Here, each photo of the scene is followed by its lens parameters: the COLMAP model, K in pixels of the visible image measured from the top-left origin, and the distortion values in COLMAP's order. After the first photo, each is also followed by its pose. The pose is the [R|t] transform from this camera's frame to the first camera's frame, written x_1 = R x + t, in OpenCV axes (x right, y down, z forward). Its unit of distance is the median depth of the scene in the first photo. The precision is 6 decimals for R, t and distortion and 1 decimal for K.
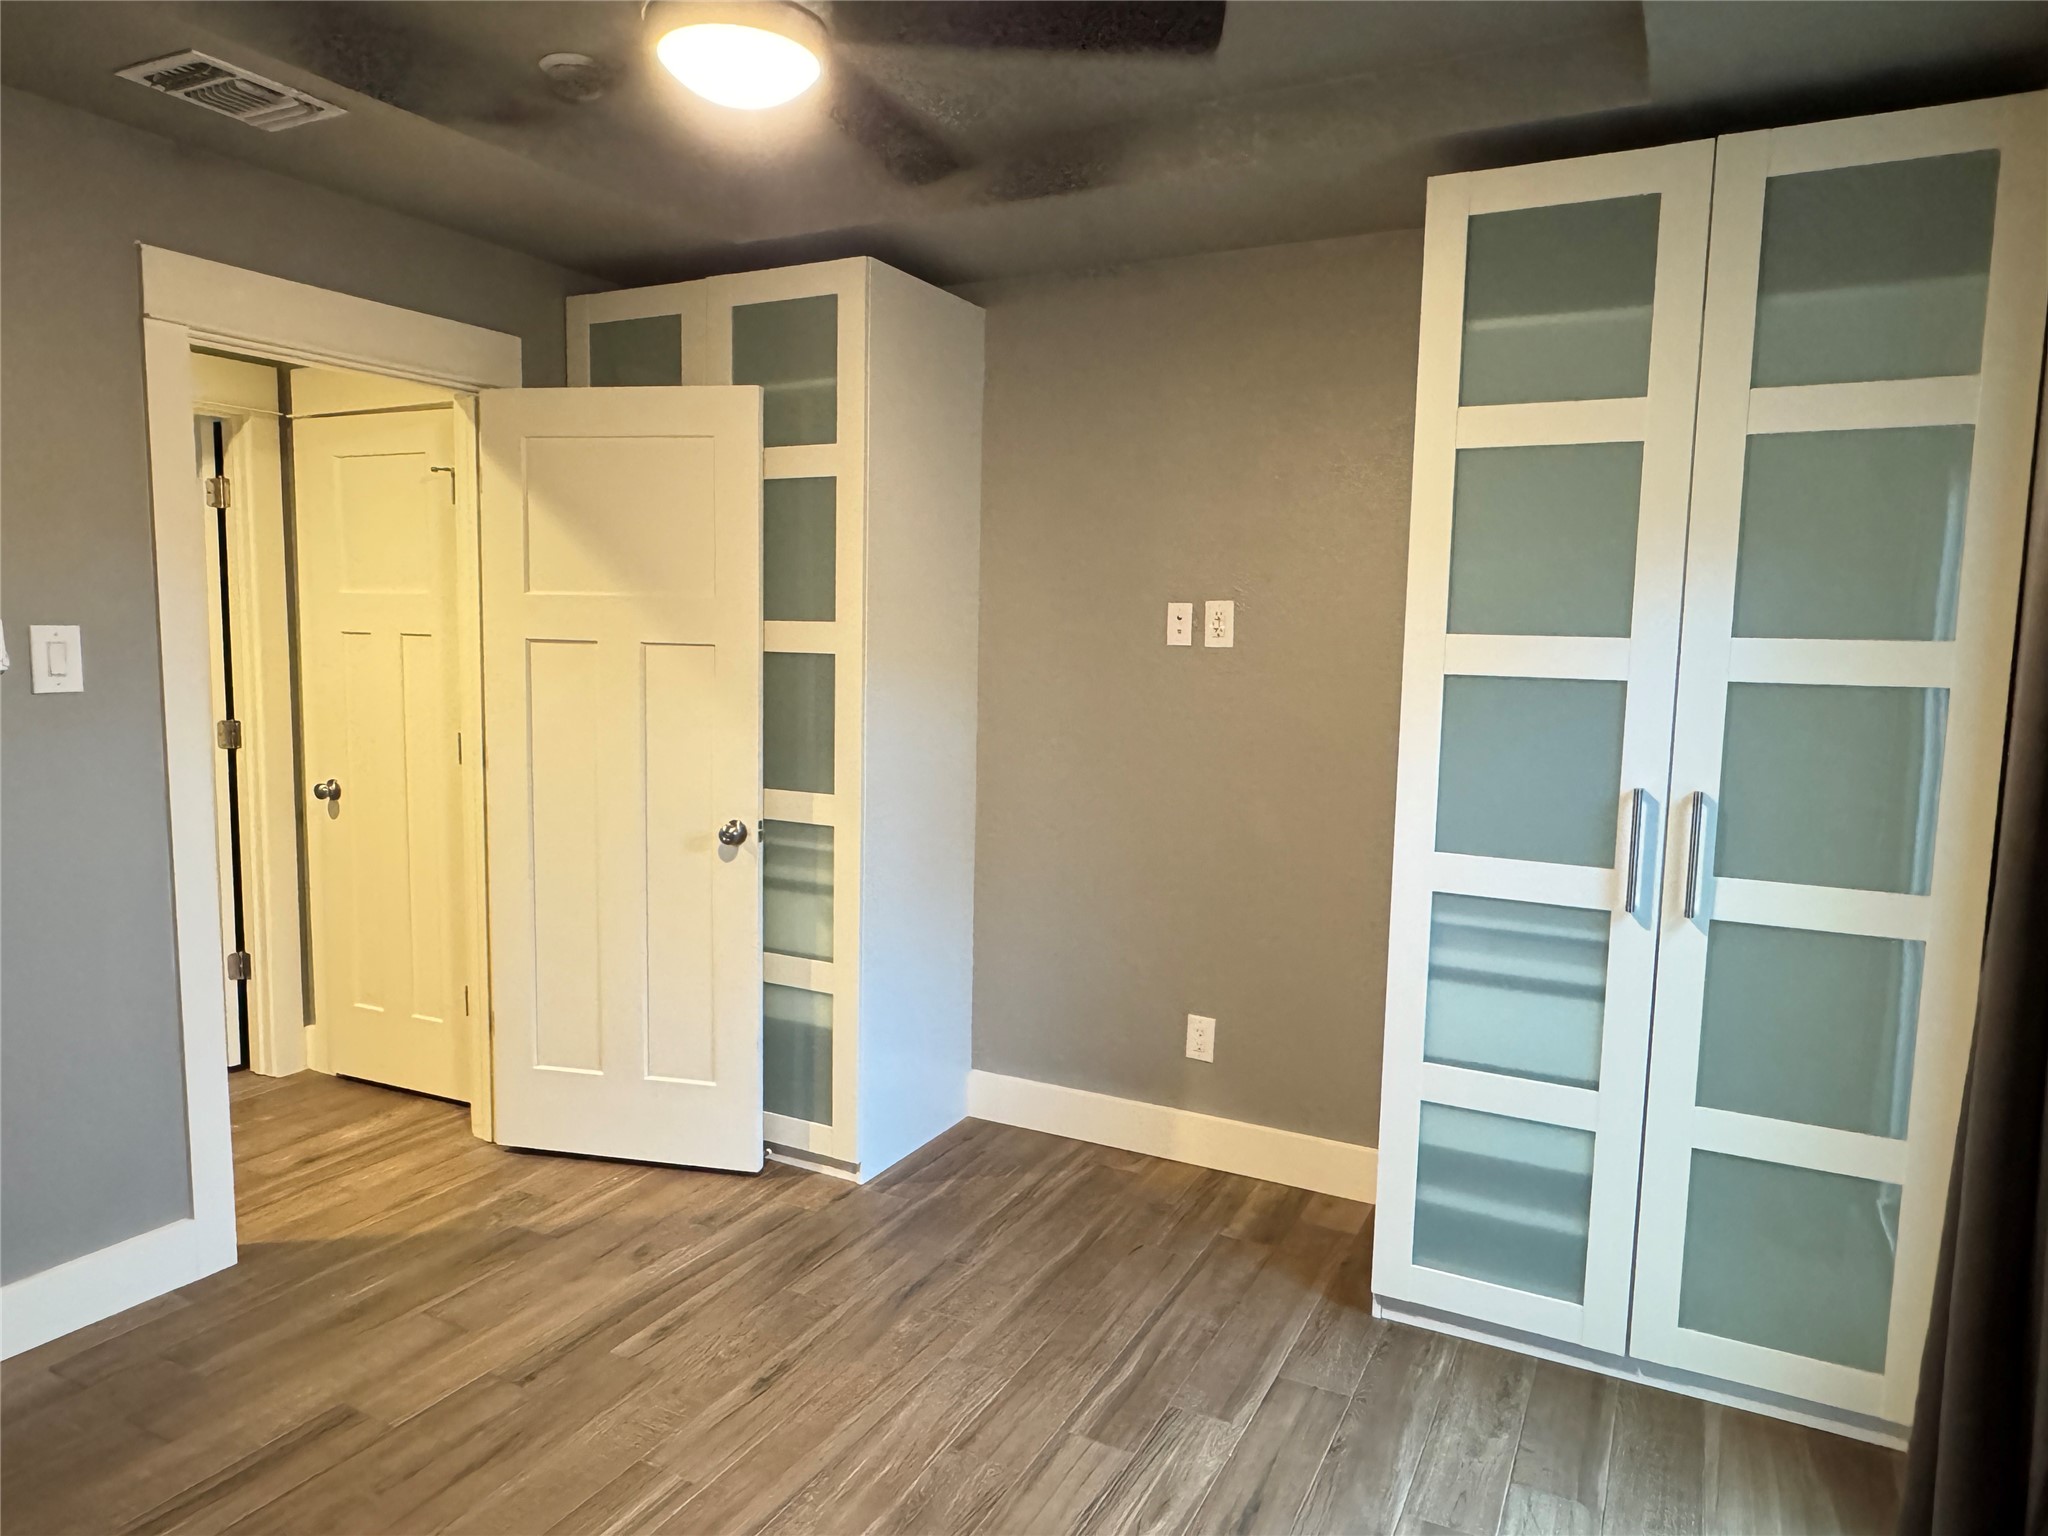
lens RADIAL K [[1304.1, 0, 1006.6], [0, 1304.1, 762.7], [0, 0, 1]] dist [-0.008890, 0.003824]
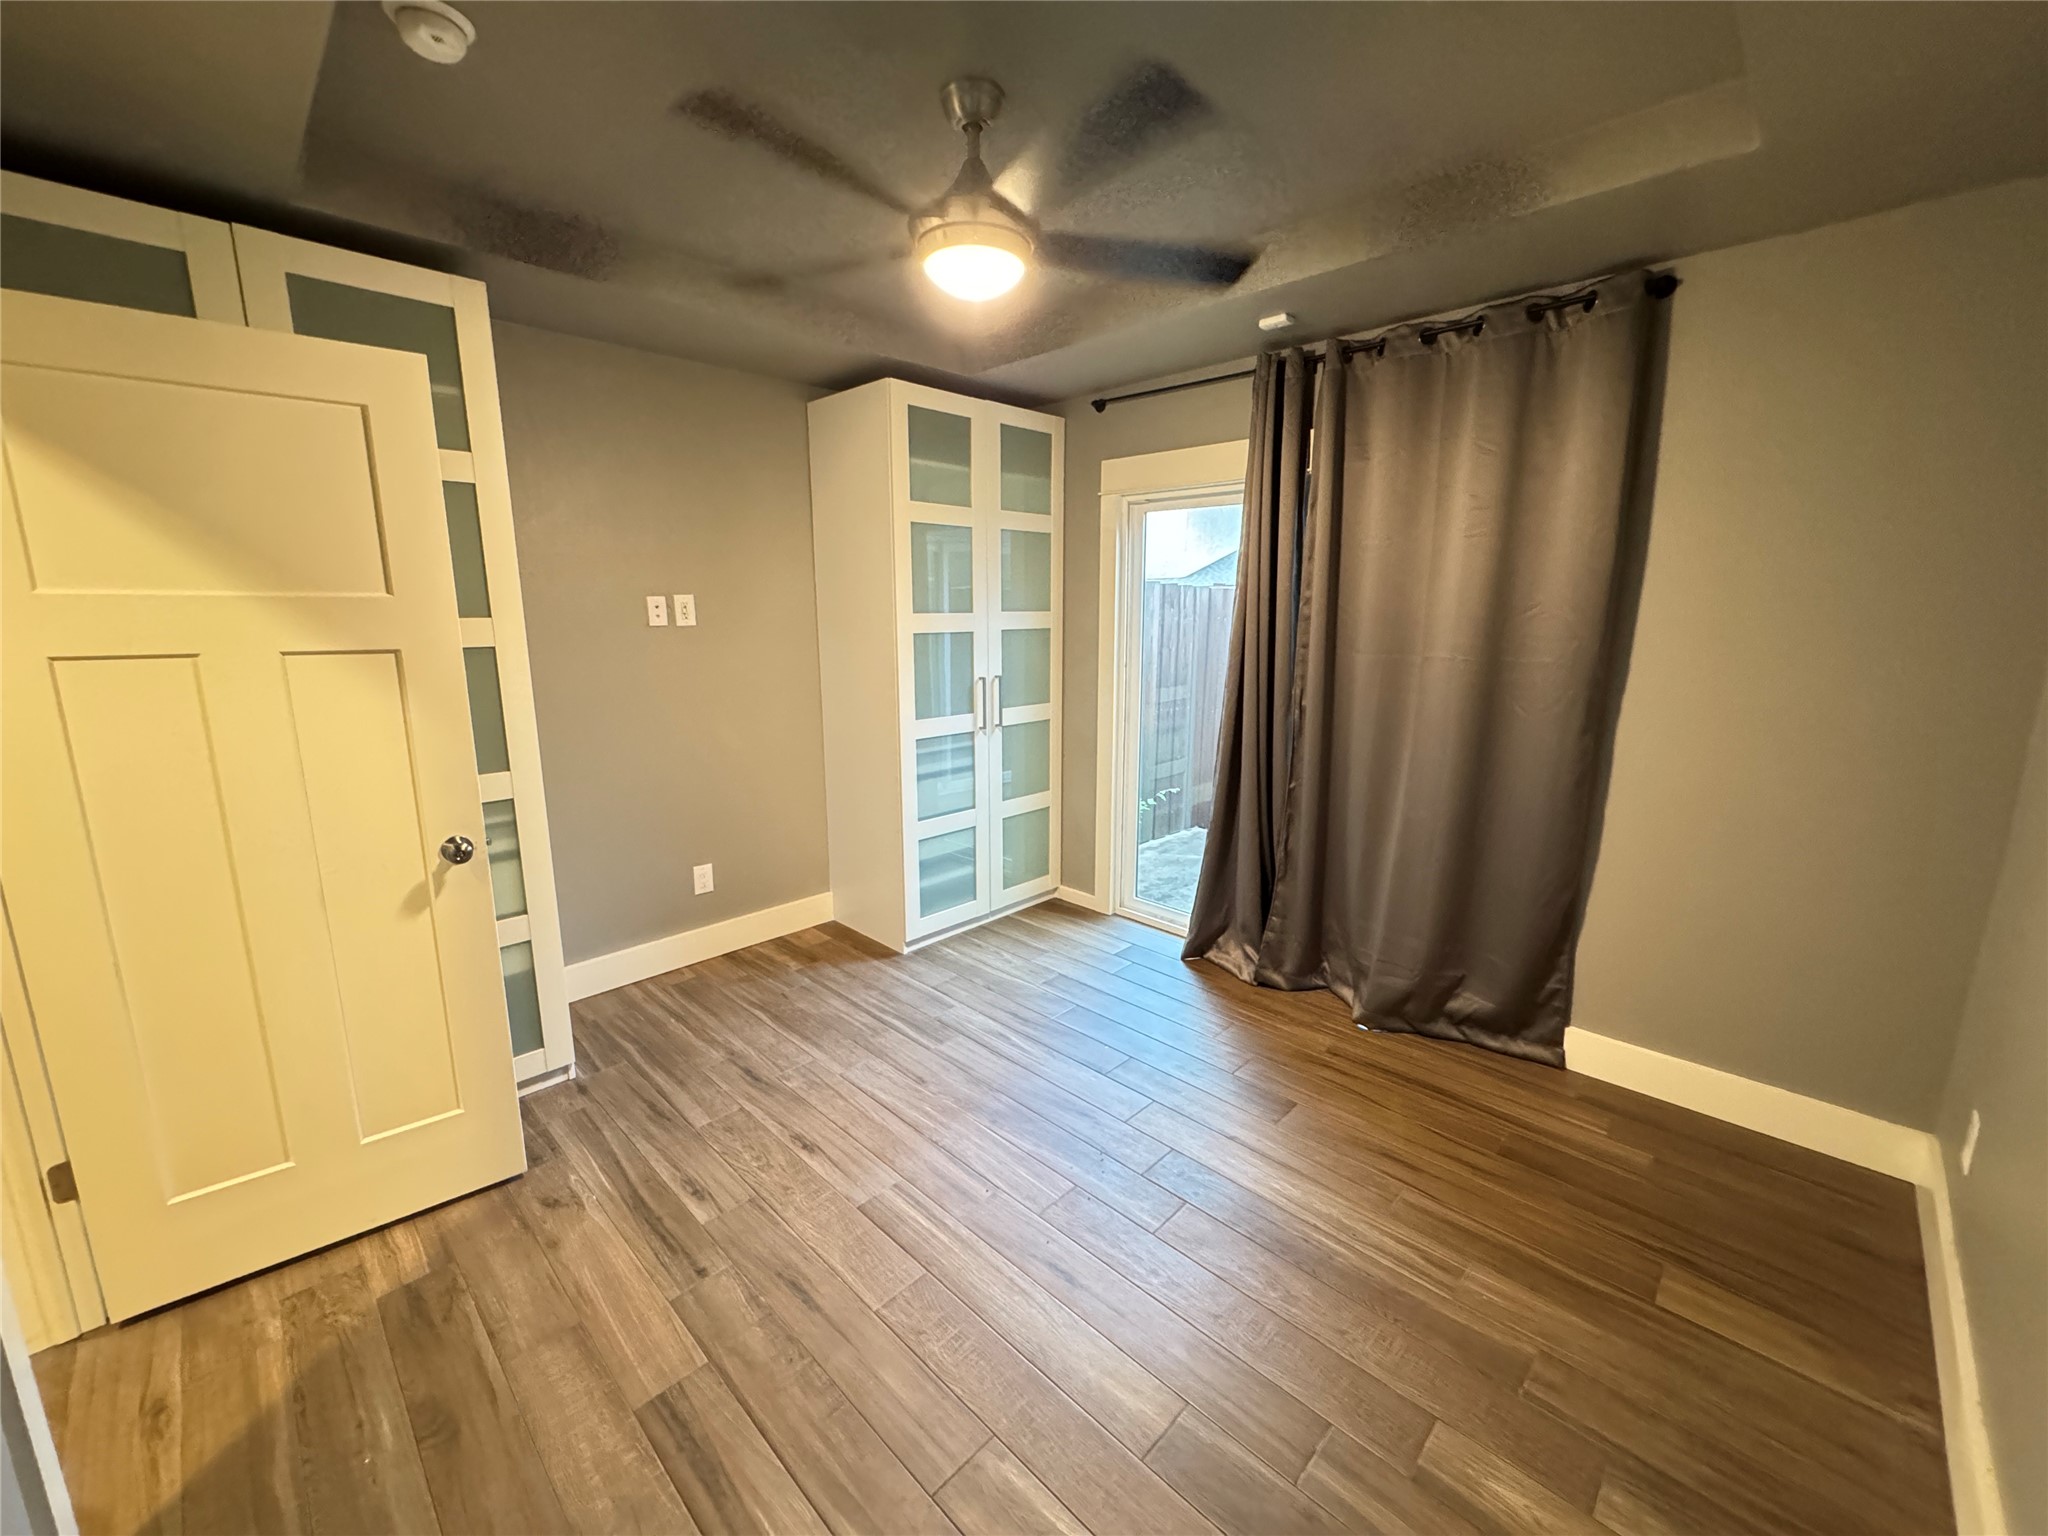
lens RADIAL K [[813.3, 0, 1020.1], [0, 813.3, 759.8], [0, 0, 1]] dist [-0.006850, 0.000773]
pose [[0.287222, -0.197789, 0.937221, -0.844704], [0.106013, 0.979002, 0.174117, -0.077191], [-0.951979, 0.049347, 0.302159, 0.458059]]
